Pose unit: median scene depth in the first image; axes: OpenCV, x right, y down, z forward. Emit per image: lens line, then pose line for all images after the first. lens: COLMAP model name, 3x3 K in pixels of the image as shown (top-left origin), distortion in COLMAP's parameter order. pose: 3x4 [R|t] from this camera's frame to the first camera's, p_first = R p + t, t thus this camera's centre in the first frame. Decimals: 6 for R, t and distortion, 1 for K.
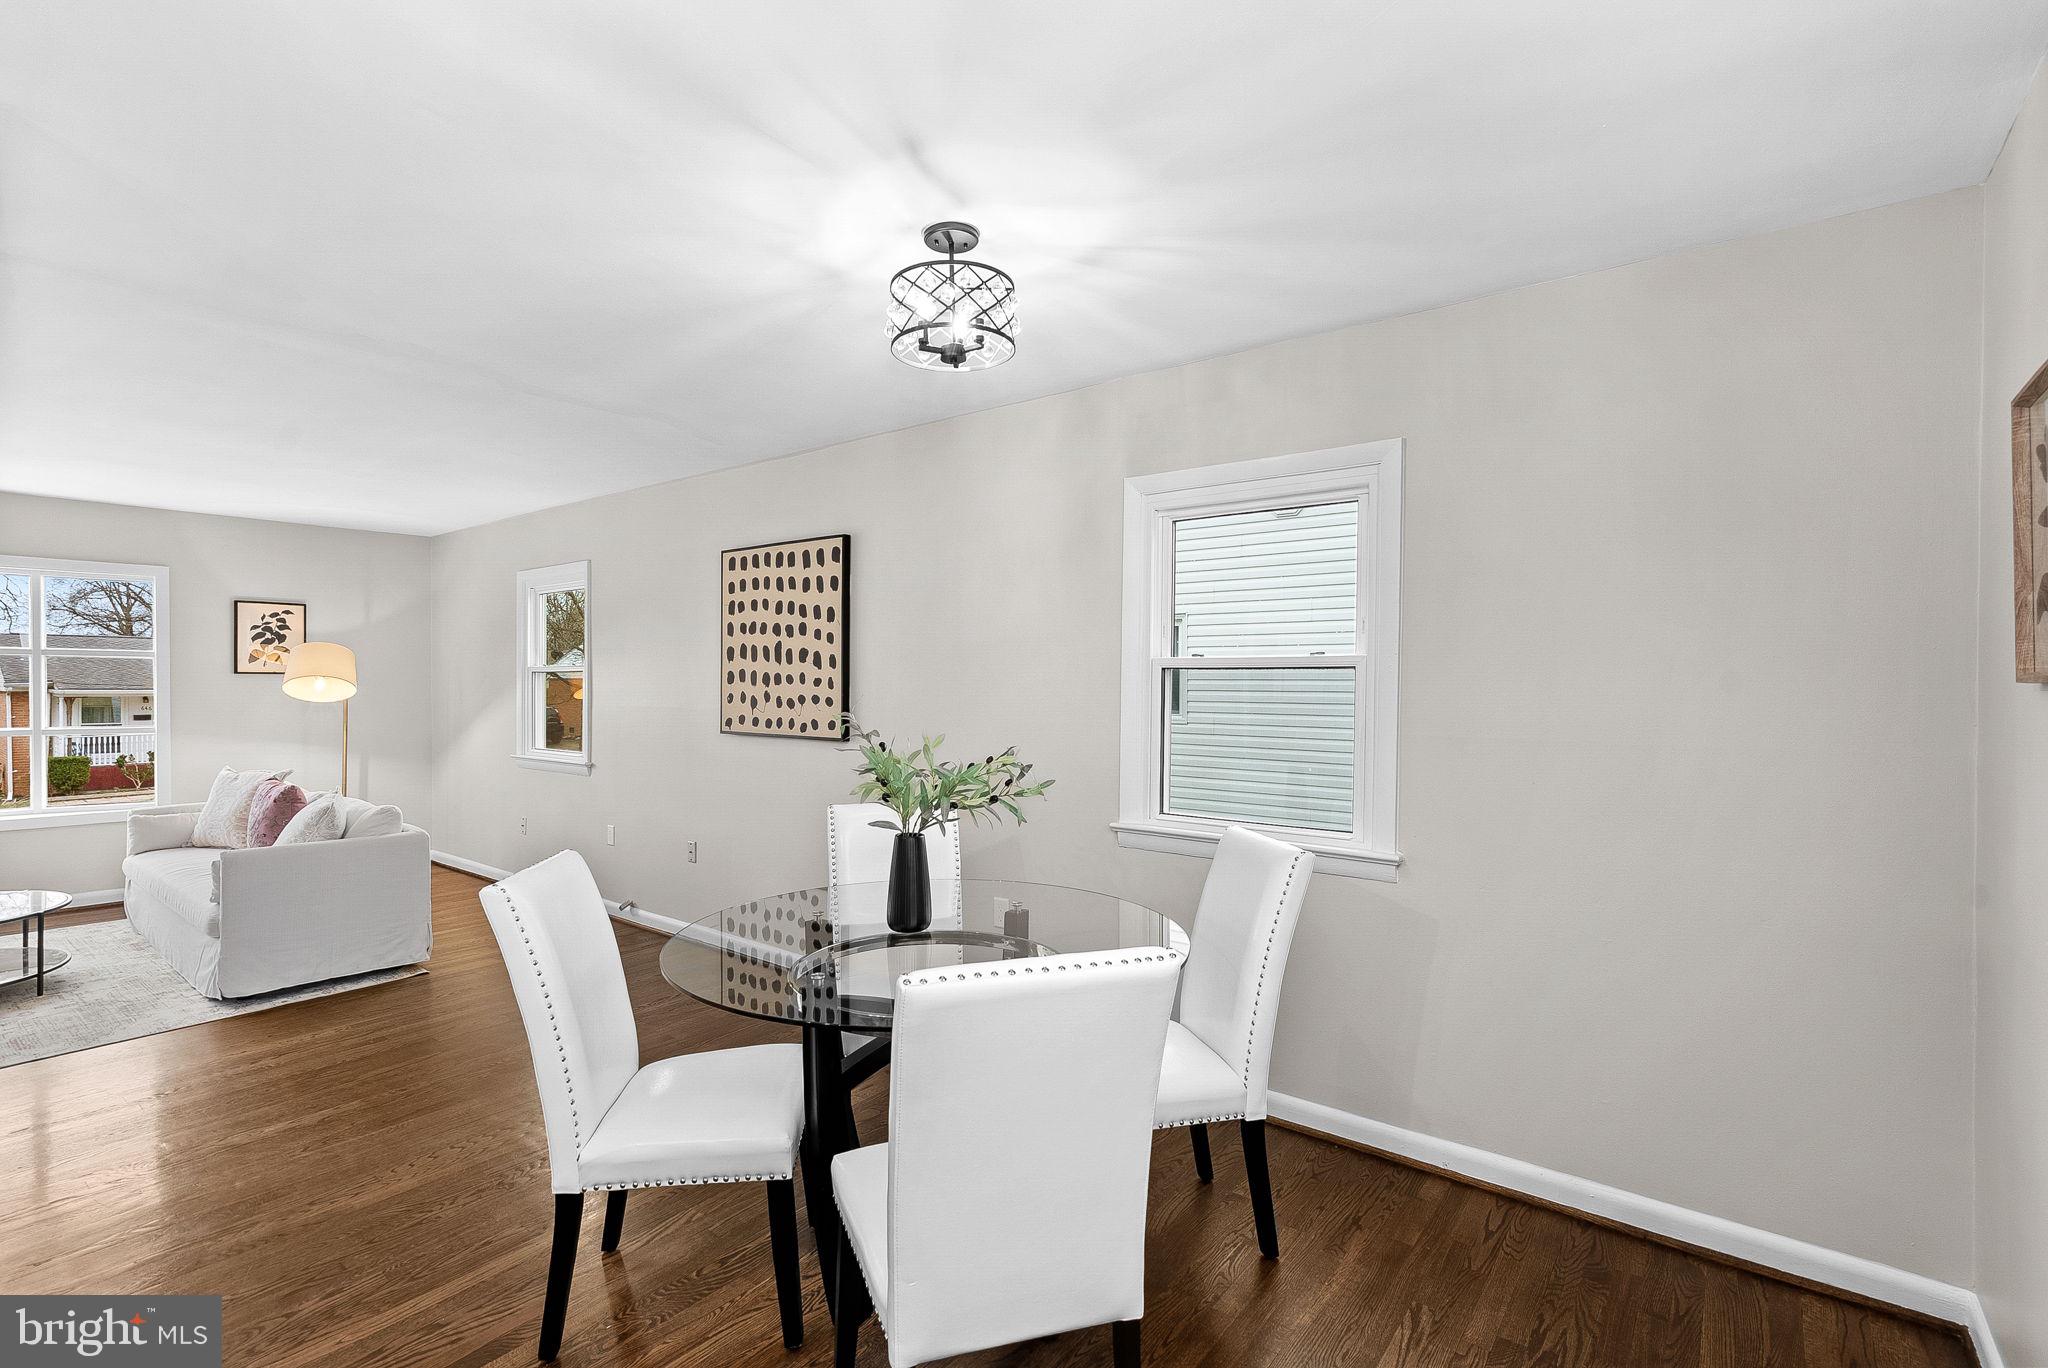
lens RADIAL K [[939.6, 0, 1035.4], [0, 939.6, 681.8], [0, 0, 1]] dist [-0.009386, 0.005111]
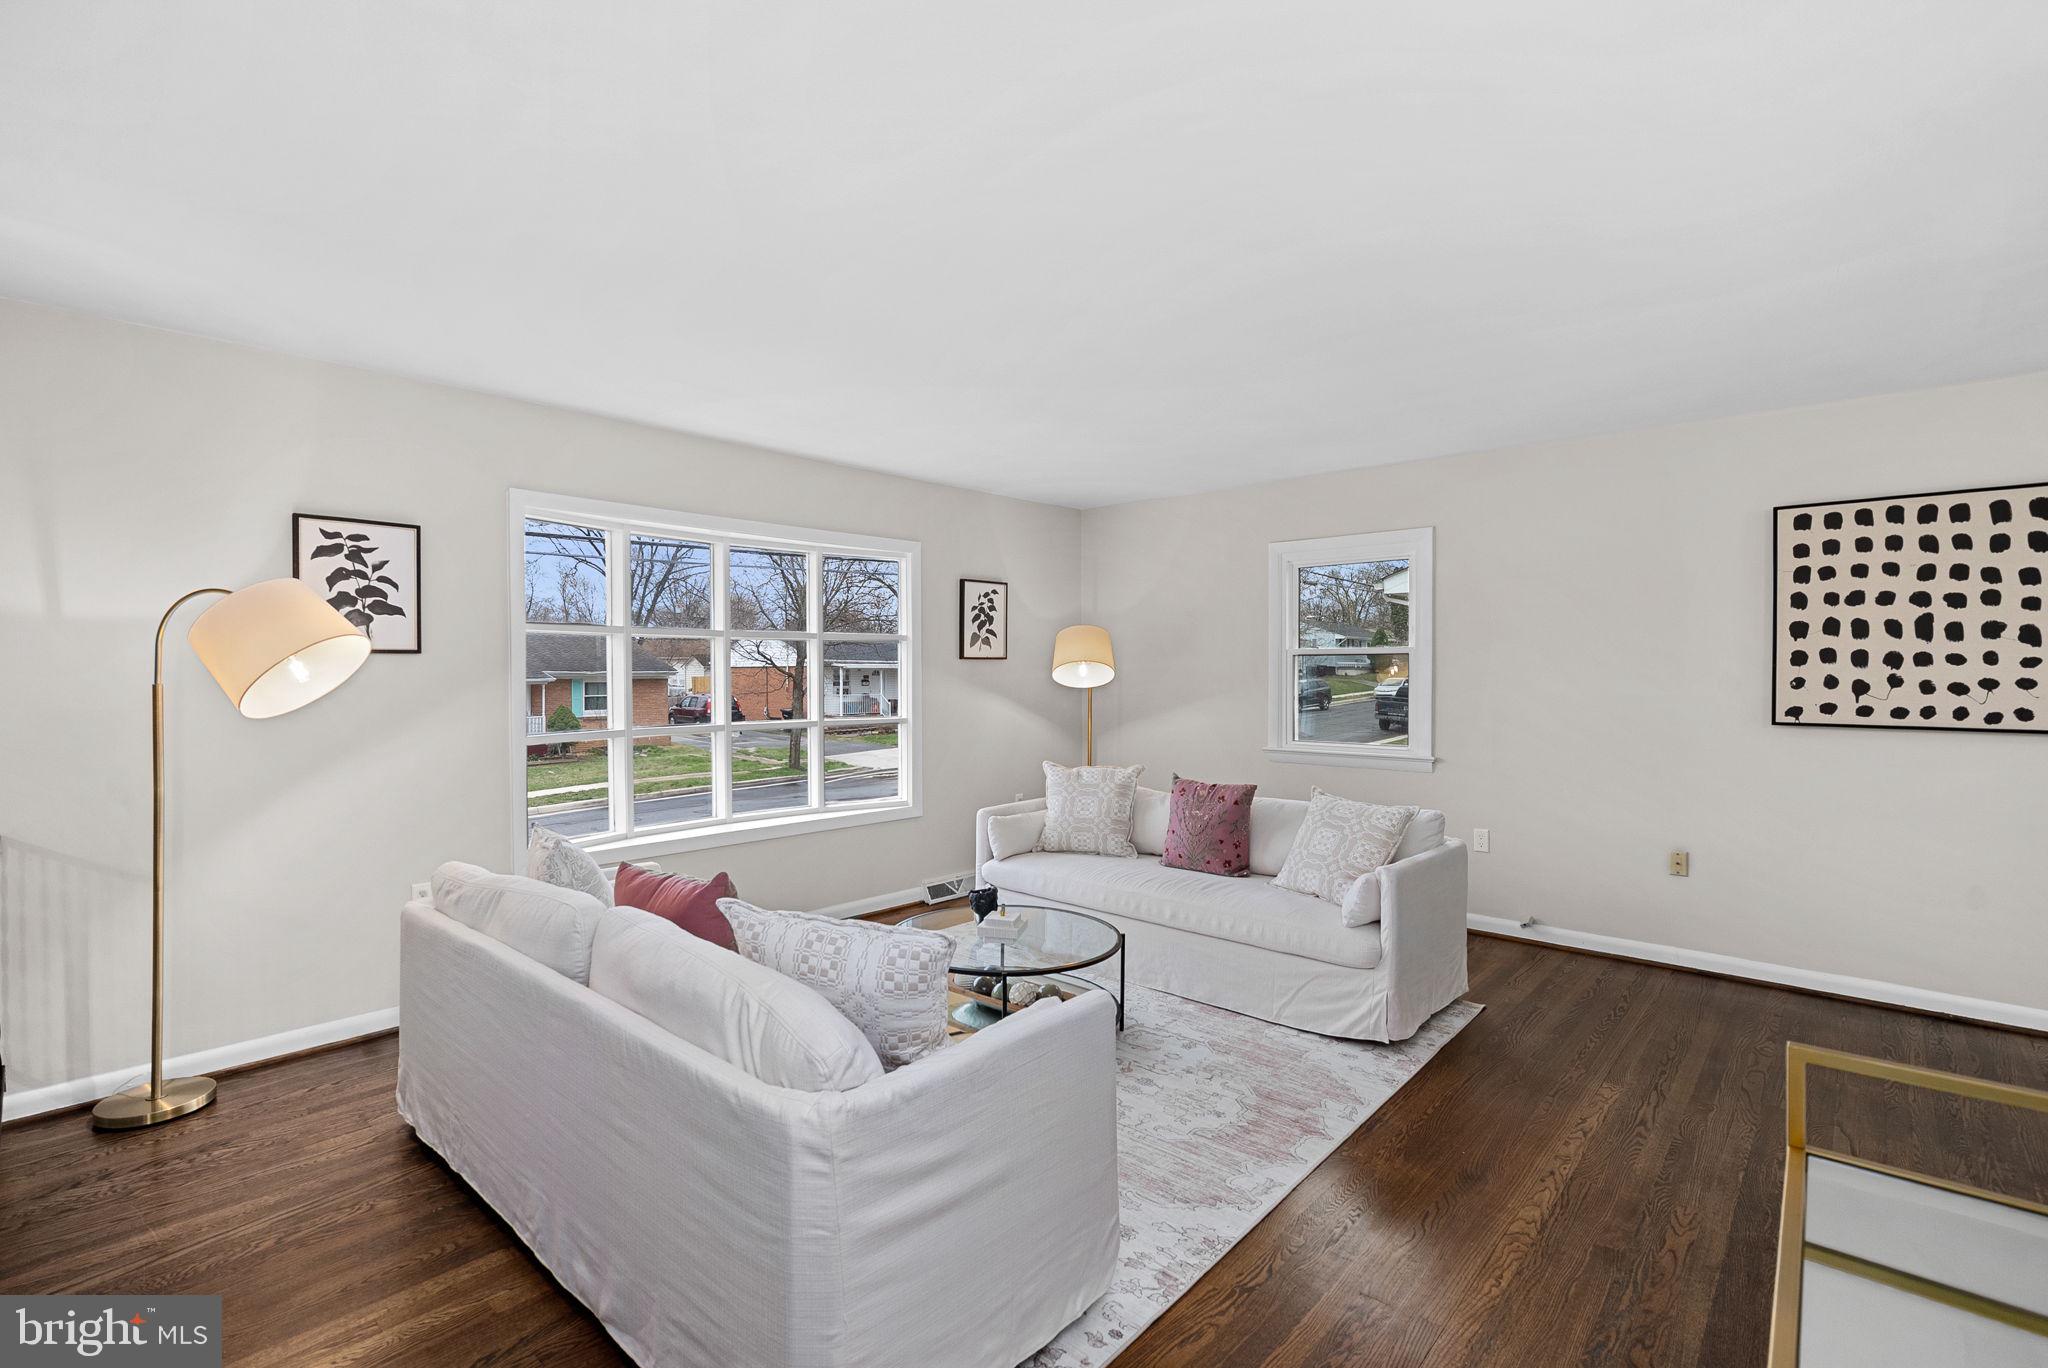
lens RADIAL K [[939.6, 0, 1030.1], [0, 939.6, 680.4], [0, 0, 1]] dist [-0.009386, 0.005111]
pose [[0.997346, -0.002961, -0.072750, -0.972028], [0.003708, 0.999942, 0.010130, 0.004253], [0.072715, -0.010373, 0.997299, 0.121619]]
